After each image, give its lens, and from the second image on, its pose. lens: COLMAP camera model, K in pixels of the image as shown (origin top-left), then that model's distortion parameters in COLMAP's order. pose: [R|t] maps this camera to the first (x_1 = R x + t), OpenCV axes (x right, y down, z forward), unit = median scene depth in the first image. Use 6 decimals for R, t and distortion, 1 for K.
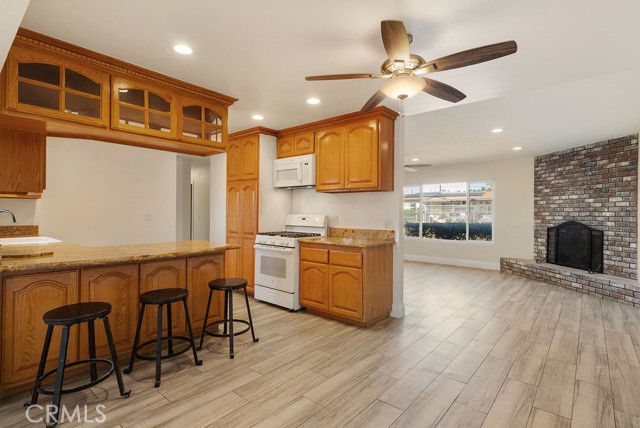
lens RADIAL K [[317.6, 0, 320.0], [0, 317.6, 212.4], [0, 0, 1]] dist [-0.001944, -0.000503]
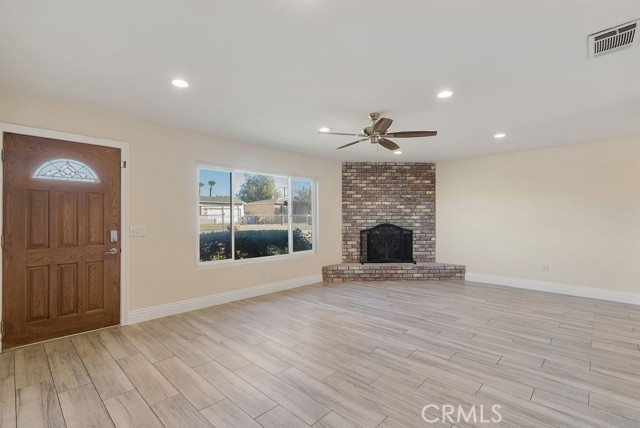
lens RADIAL K [[293.5, 0, 320.0], [0, 293.5, 216.8], [0, 0, 1]] dist [-0.013285, -0.001007]
pose [[0.056203, -0.004320, 0.998410, -0.315528], [0.000524, 0.999991, 0.004297, -0.003094], [-0.998419, 0.000282, 0.056205, 1.189533]]
